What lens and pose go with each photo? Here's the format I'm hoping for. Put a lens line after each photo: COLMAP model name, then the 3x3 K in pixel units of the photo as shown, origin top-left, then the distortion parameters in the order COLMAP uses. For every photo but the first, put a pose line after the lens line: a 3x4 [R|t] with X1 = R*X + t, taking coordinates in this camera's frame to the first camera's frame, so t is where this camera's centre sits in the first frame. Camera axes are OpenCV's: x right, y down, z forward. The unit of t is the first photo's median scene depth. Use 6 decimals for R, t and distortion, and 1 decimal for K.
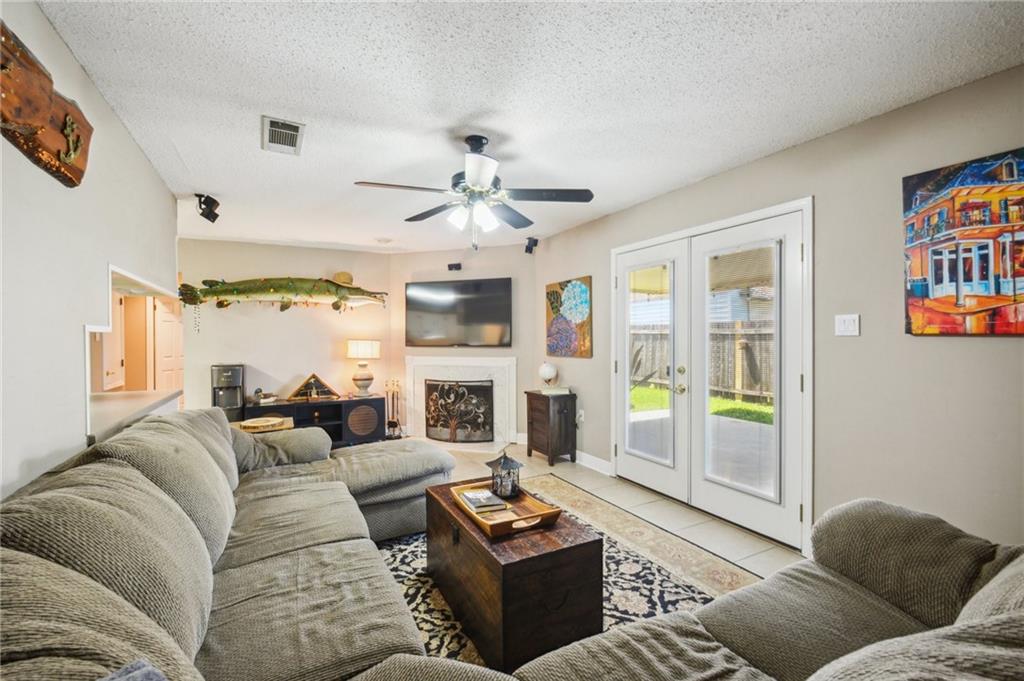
lens RADIAL K [[446.0, 0, 512.6], [0, 446.0, 338.4], [0, 0, 1]] dist [-0.000080, -0.000003]
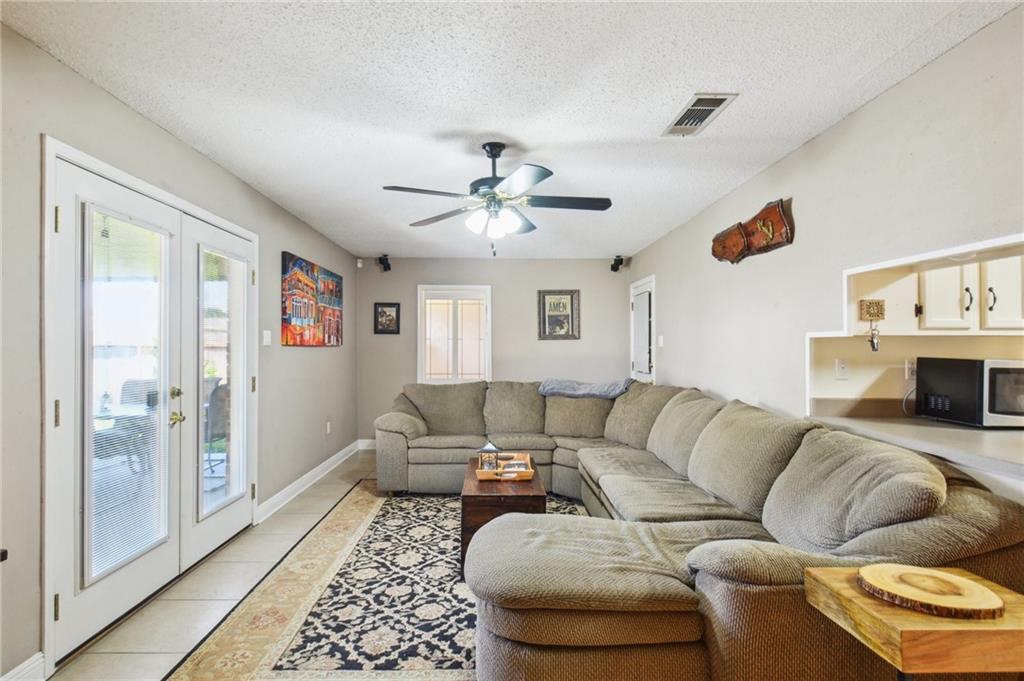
lens RADIAL K [[461.9, 0, 510.4], [0, 461.9, 344.0], [0, 0, 1]] dist [0.000148, 0.000010]
pose [[-0.892794, 0.003820, 0.450450, -0.602029], [0.002477, 0.999991, -0.003572, -0.003317], [-0.450459, -0.002073, -0.892795, 1.994225]]
